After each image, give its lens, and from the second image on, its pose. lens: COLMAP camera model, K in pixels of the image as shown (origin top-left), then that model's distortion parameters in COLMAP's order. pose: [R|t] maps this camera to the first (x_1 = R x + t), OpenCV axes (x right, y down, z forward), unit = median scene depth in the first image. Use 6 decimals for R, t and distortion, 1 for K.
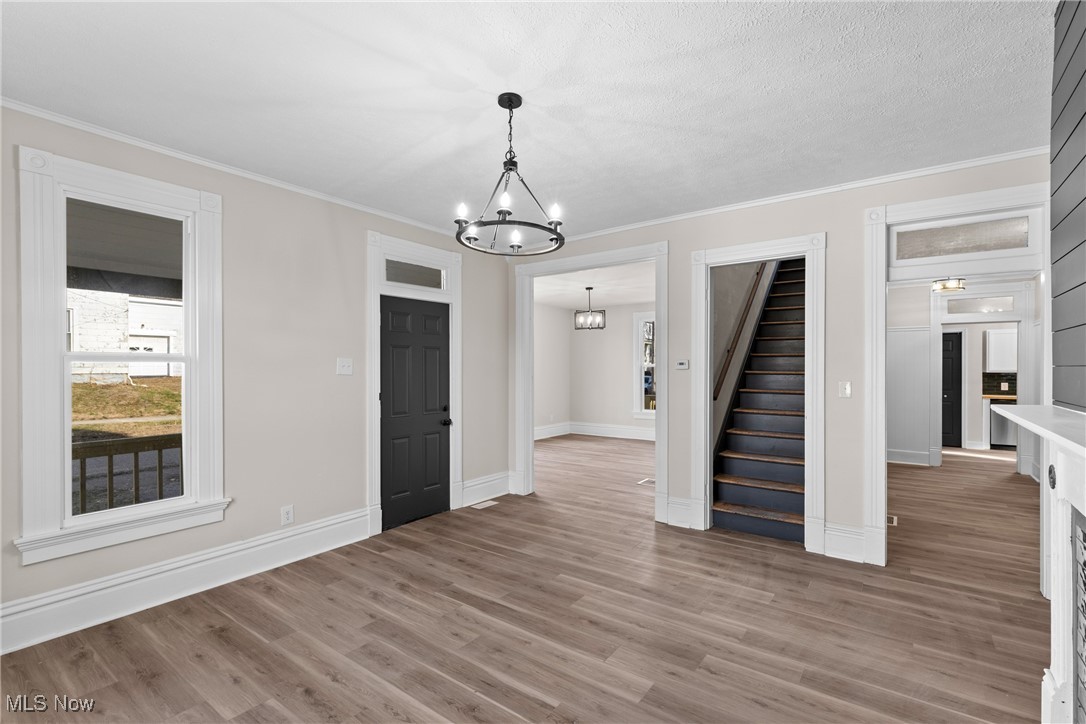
lens RADIAL K [[490.4, 0, 550.8], [0, 490.4, 367.6], [0, 0, 1]] dist [0.010840, 0.001167]
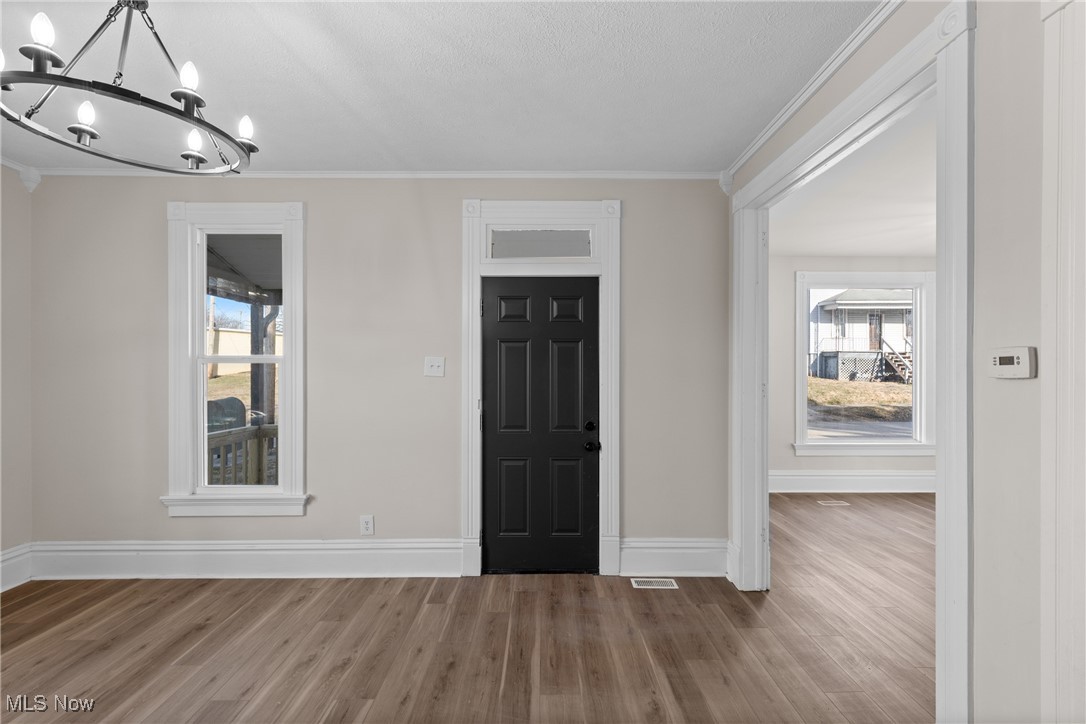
lens RADIAL K [[490.4, 0, 549.3], [0, 490.4, 366.5], [0, 0, 1]] dist [0.010840, 0.001167]
pose [[0.589232, 0.002211, -0.807961, 0.381949], [-0.000921, 0.999997, 0.002065, -0.004678], [0.807963, -0.000472, 0.589233, 0.652774]]
